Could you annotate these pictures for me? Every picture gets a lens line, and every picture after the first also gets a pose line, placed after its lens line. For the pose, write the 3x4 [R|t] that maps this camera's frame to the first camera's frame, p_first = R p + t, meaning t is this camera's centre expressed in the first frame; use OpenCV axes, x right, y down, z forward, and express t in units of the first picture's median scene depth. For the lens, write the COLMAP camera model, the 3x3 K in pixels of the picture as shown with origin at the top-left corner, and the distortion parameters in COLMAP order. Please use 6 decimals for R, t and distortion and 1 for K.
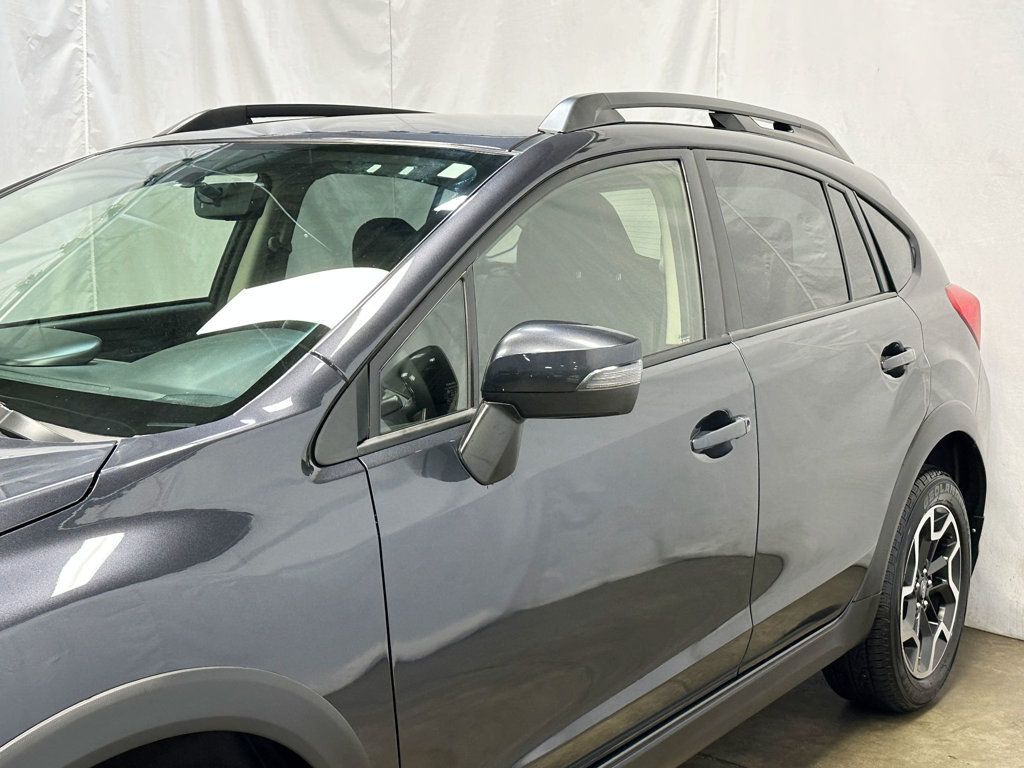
lens RADIAL K [[1345.3, 0, 513.7], [0, 1345.3, 383.7], [0, 0, 1]] dist [0.118104, 0.000000]
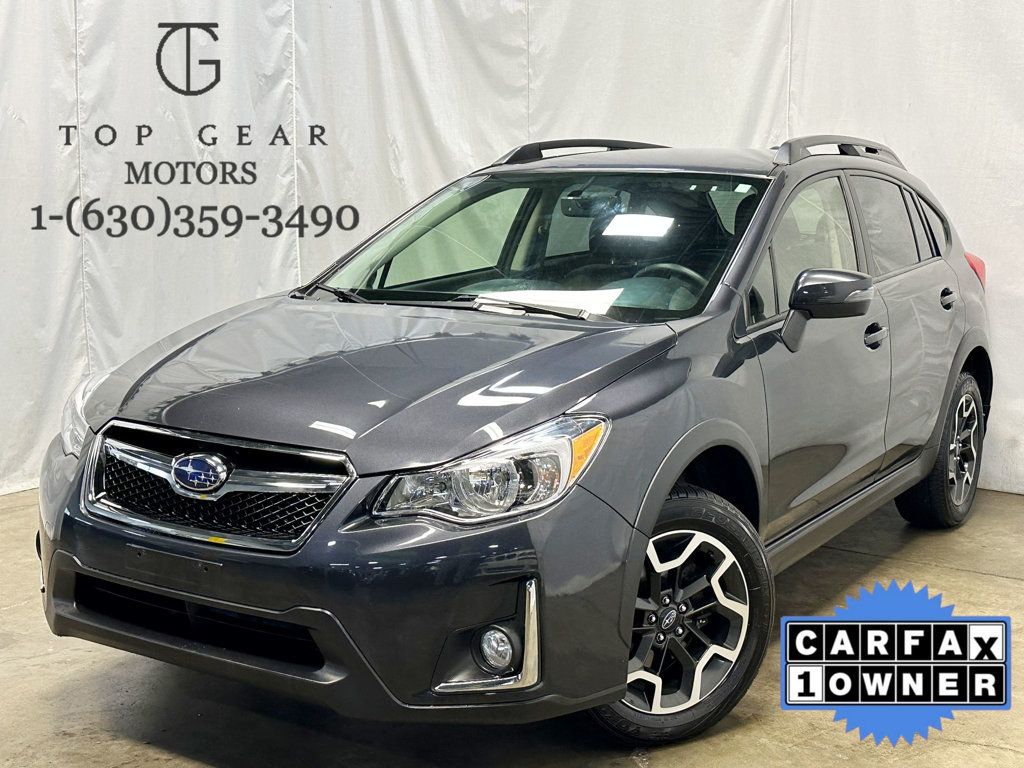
lens RADIAL K [[1345.3, 0, 512.1], [0, 1345.3, 380.6], [0, 0, 1]] dist [0.118104, 0.000000]
pose [[0.997608, -0.015612, 0.067345, -0.316869], [0.014902, 0.999828, 0.011037, 0.050047], [-0.067506, -0.010007, 0.997669, -0.524096]]
